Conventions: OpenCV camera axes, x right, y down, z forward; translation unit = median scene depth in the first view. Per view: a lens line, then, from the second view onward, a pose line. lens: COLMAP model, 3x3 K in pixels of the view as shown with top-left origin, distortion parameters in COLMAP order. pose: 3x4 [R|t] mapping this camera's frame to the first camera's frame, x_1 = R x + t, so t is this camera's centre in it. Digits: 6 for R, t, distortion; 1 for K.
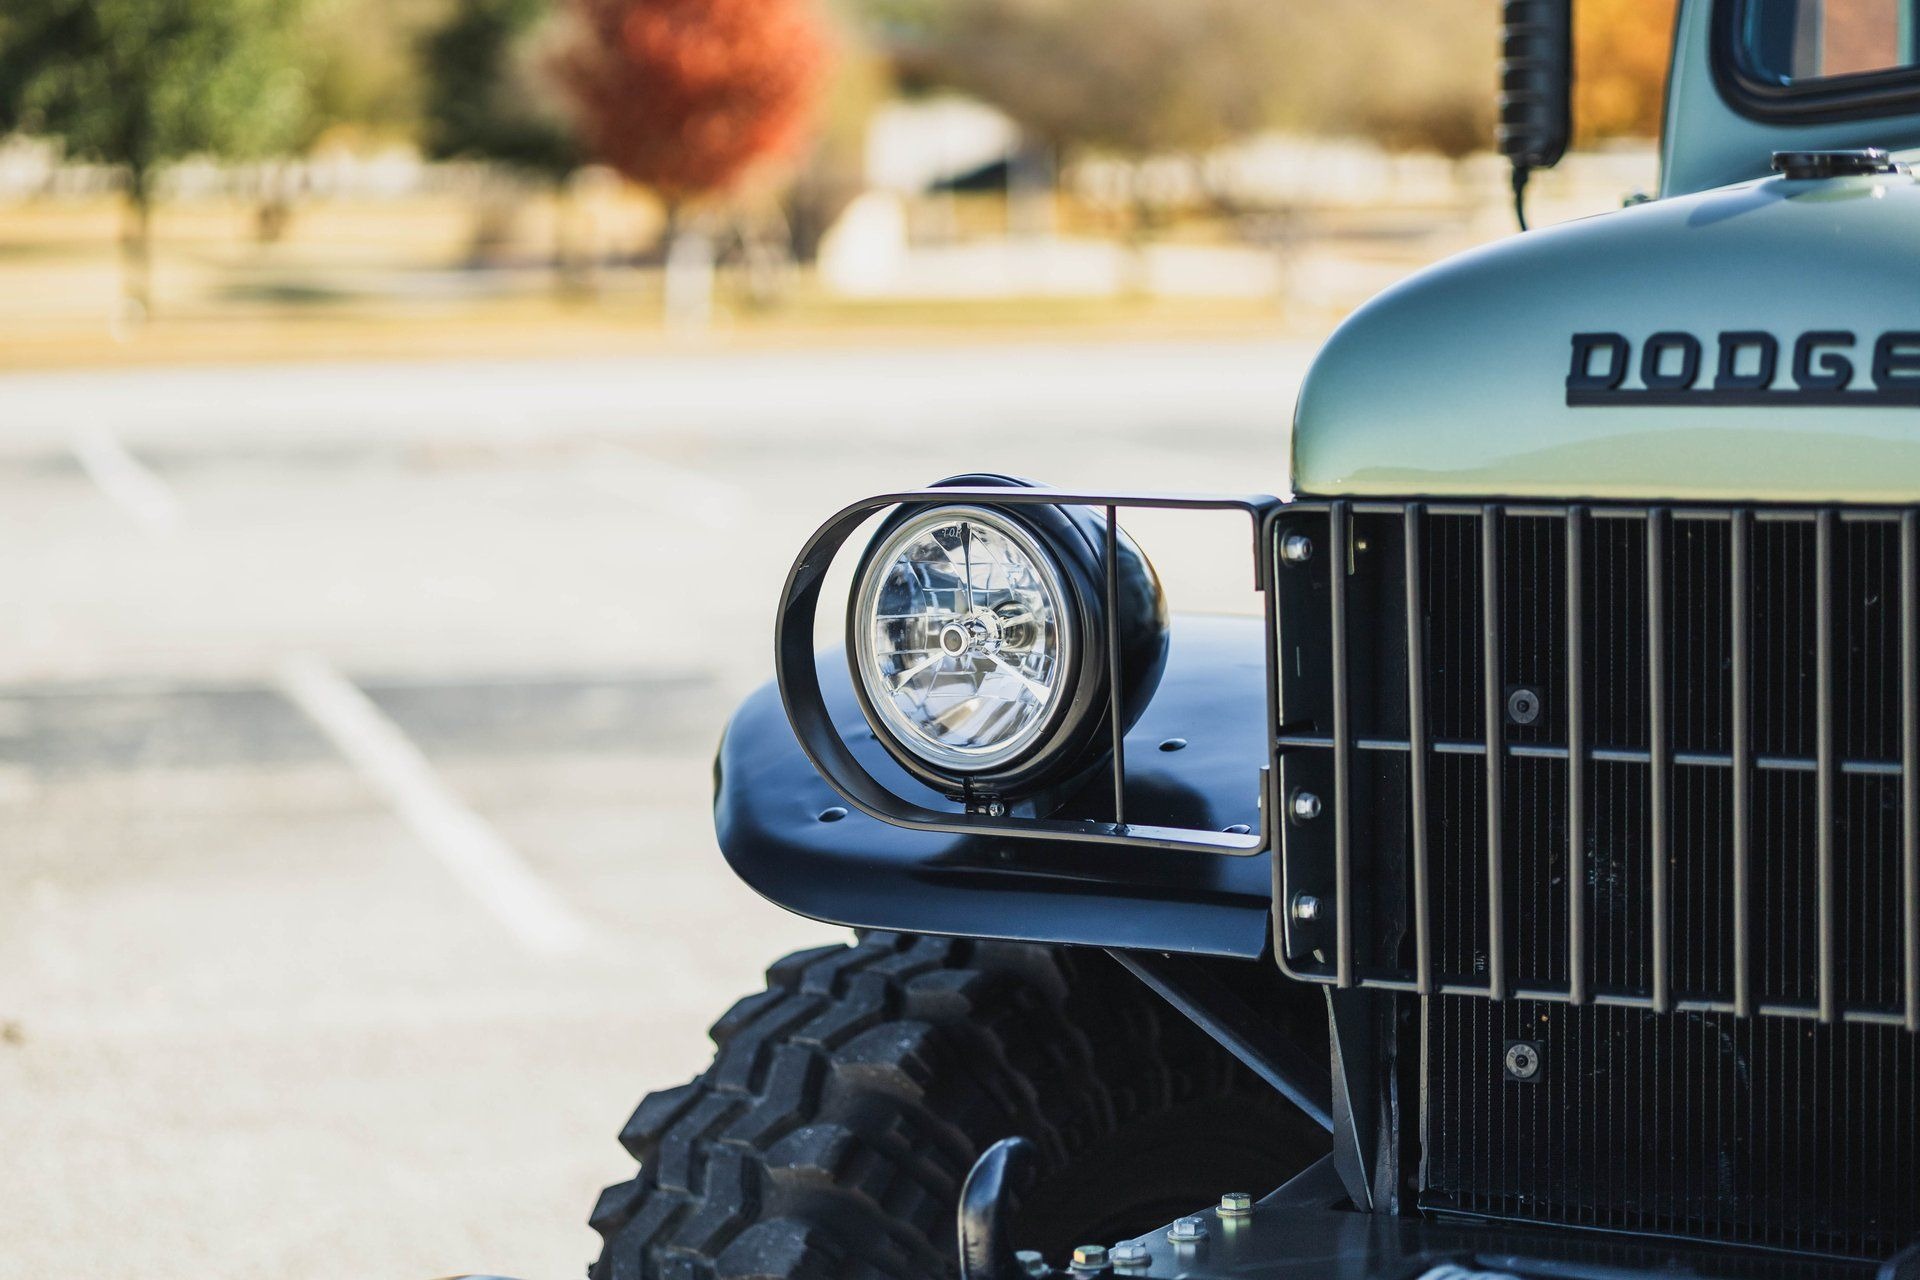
lens RADIAL K [[4630.7, 0, 960.0], [0, 4630.7, 640.0], [0, 0, 1]] dist [-0.008184, -1.107048]
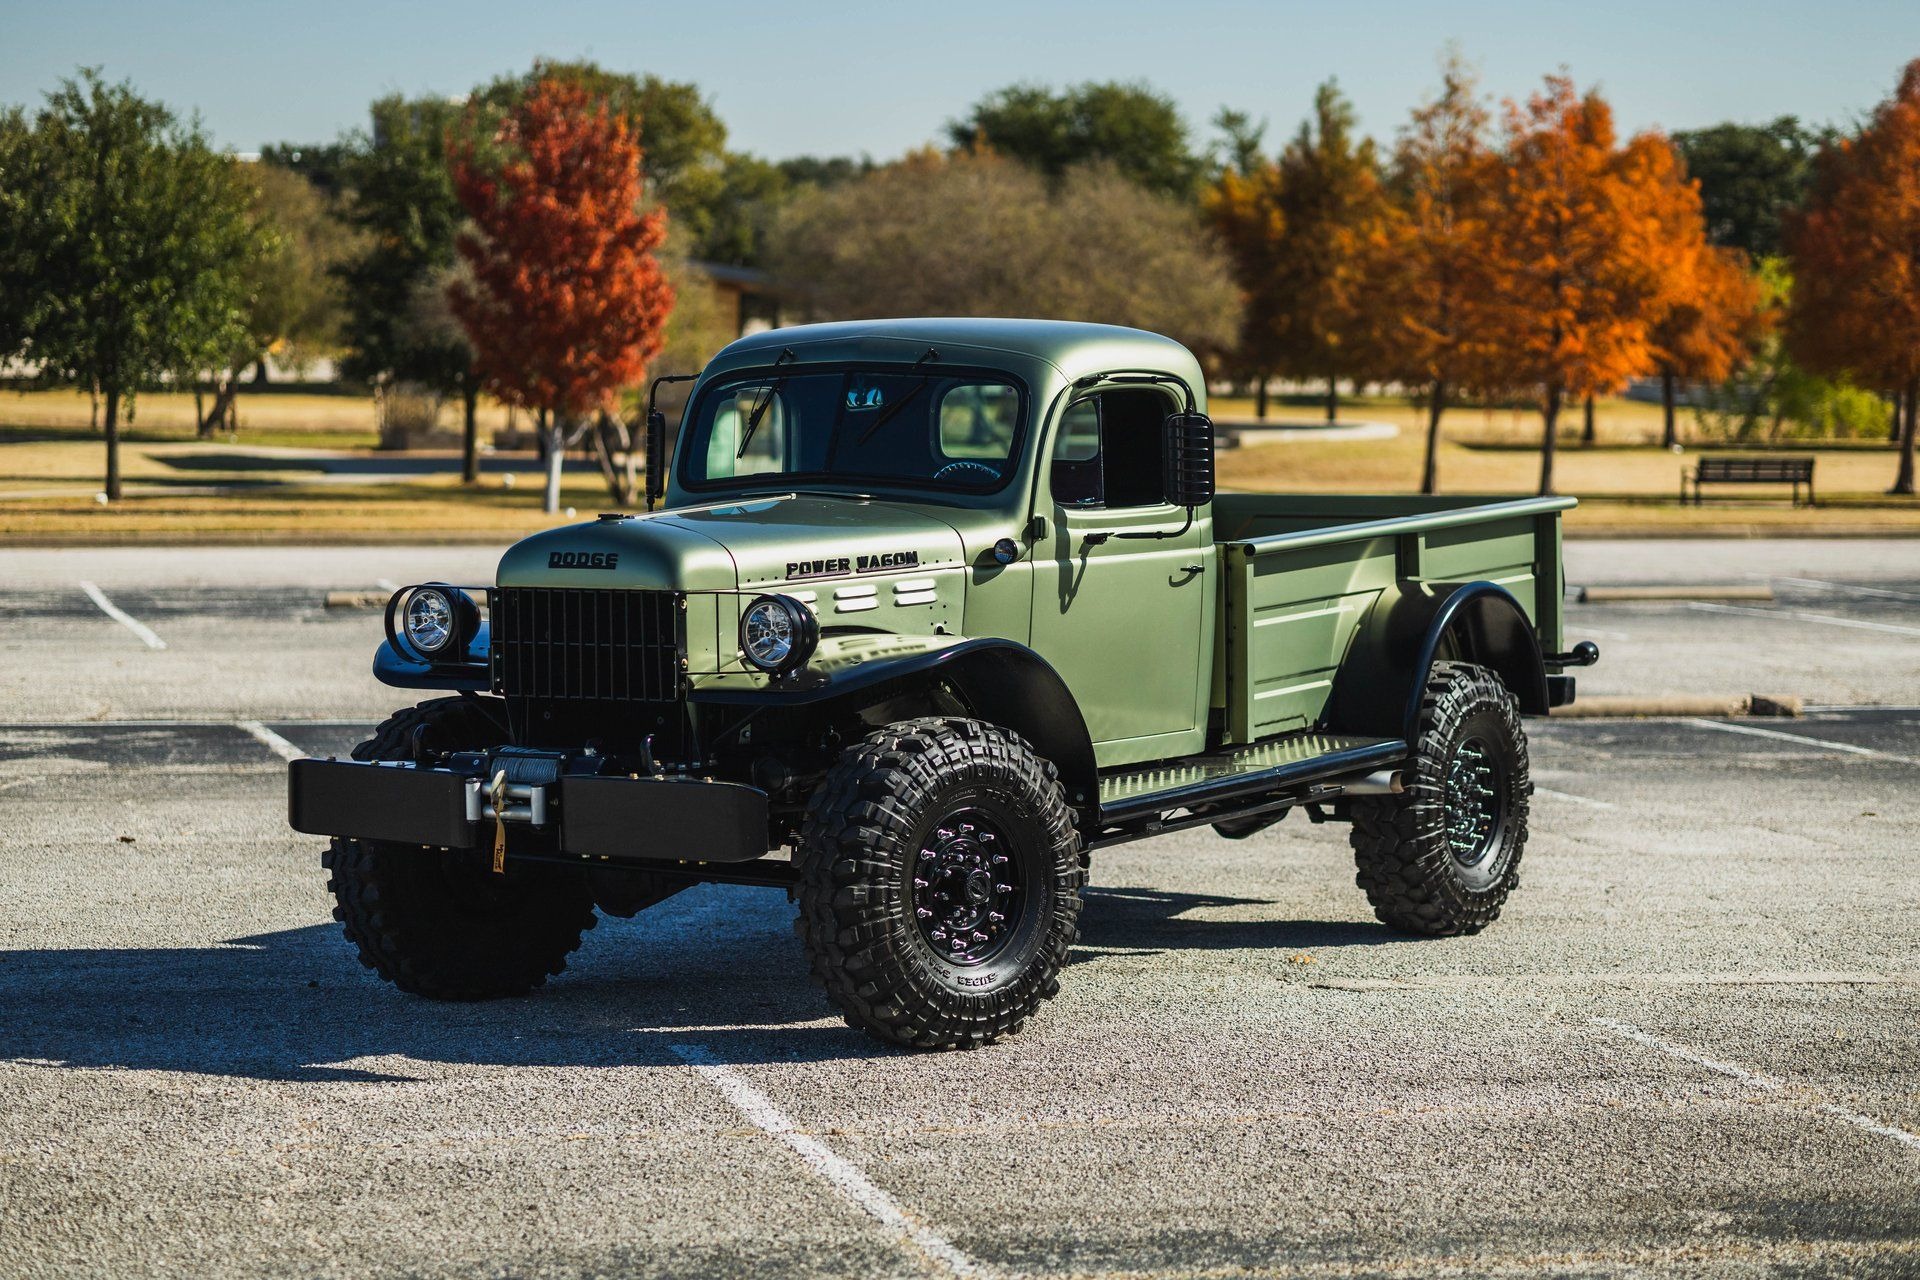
lens RADIAL K [[4525.6, 0, 960.0], [0, 4525.6, 640.0], [0, 0, 1]] dist [-0.054867, -0.343948]
pose [[0.999631, 0.020367, 0.017970, 0.412810], [-0.019672, 0.999082, -0.038051, 0.165893], [-0.018728, 0.037683, 0.999114, -3.150598]]
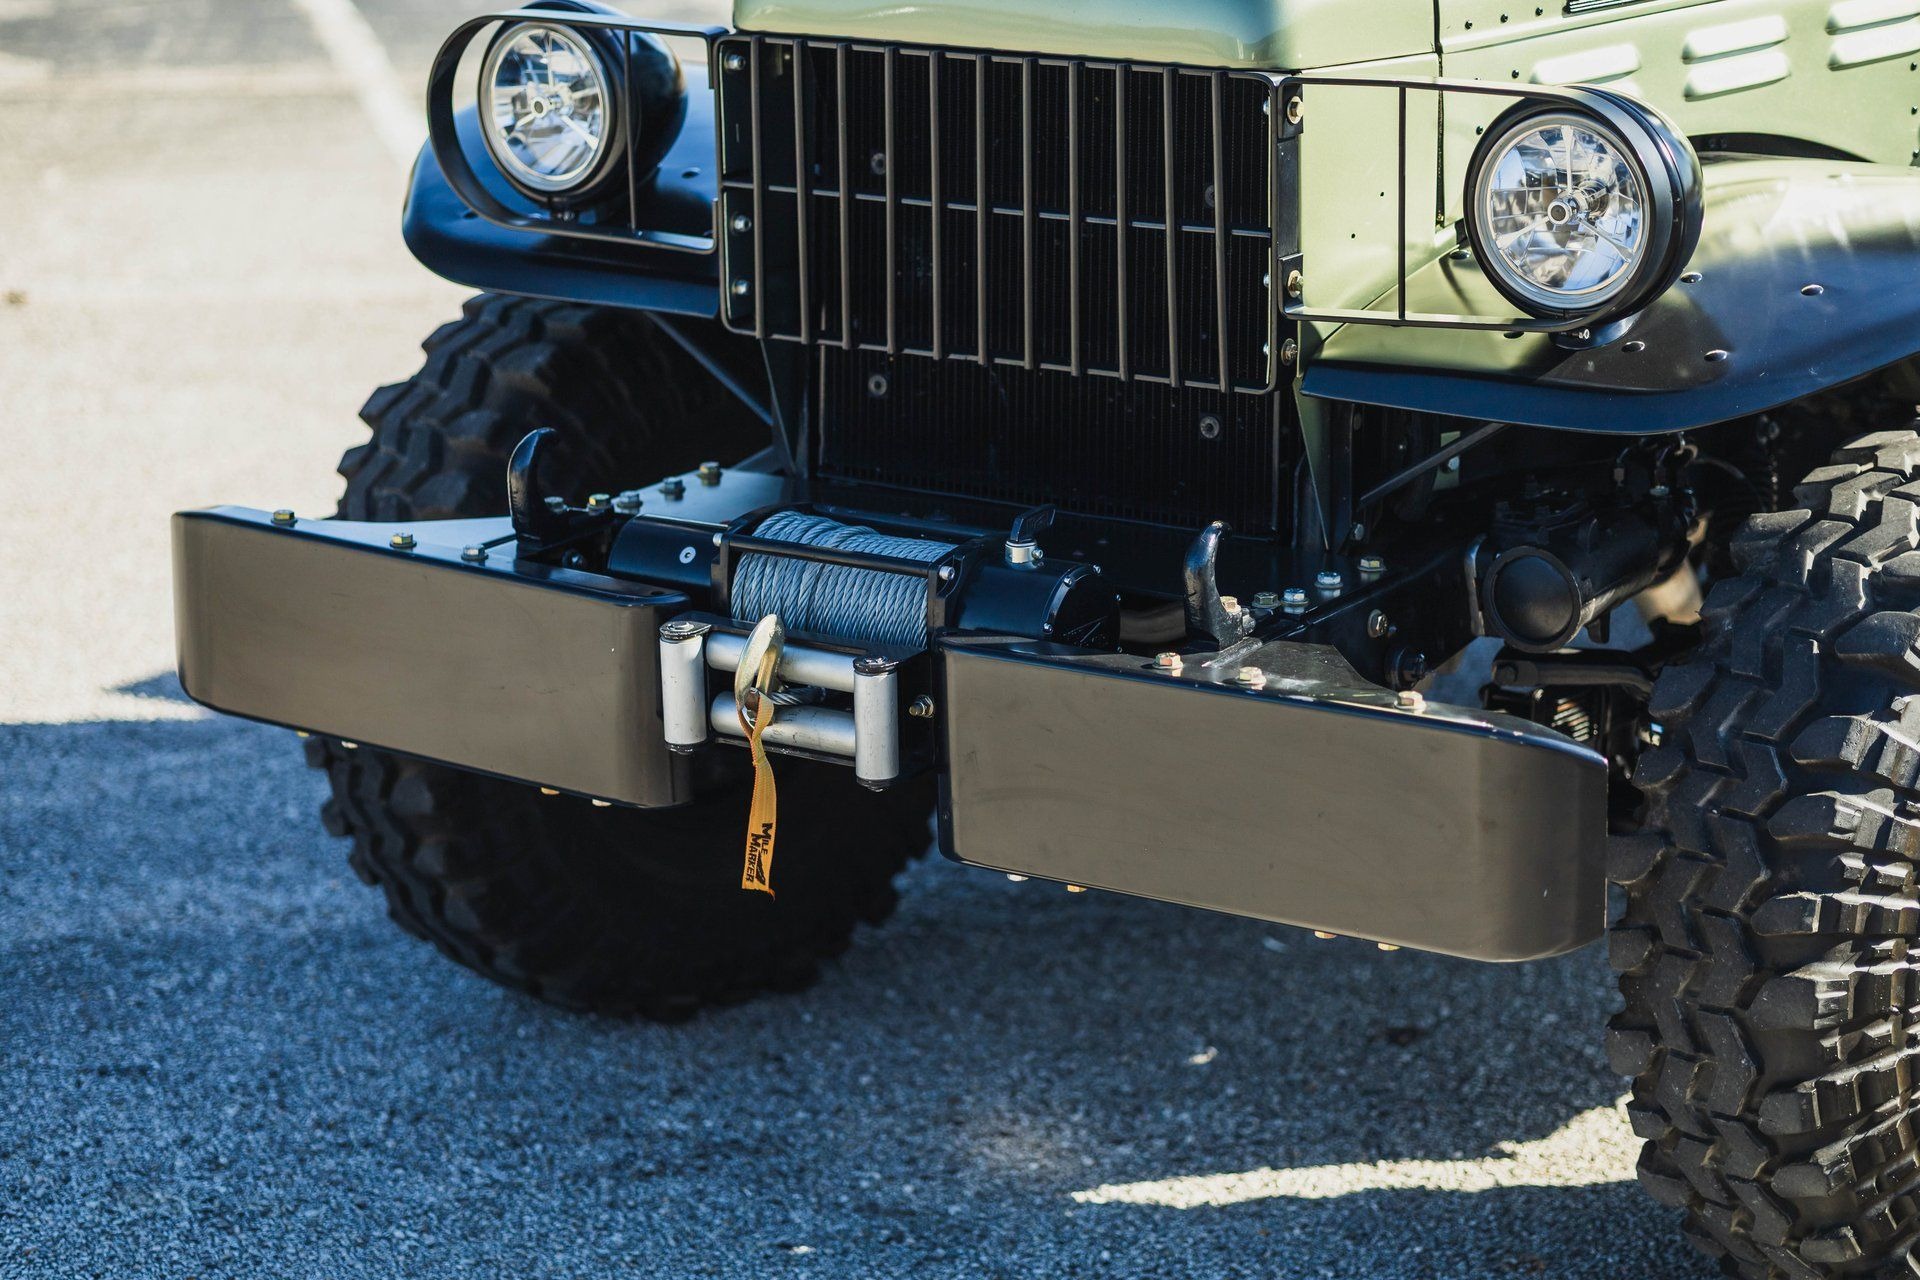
lens RADIAL K [[4630.7, 0, 960.0], [0, 4630.7, 640.0], [0, 0, 1]] dist [-0.008184, -1.107048]
pose [[0.999694, 0.020924, -0.013177, 0.162972], [-0.018491, 0.986380, 0.163441, -0.079656], [0.016417, -0.163148, 0.986465, -0.560403]]
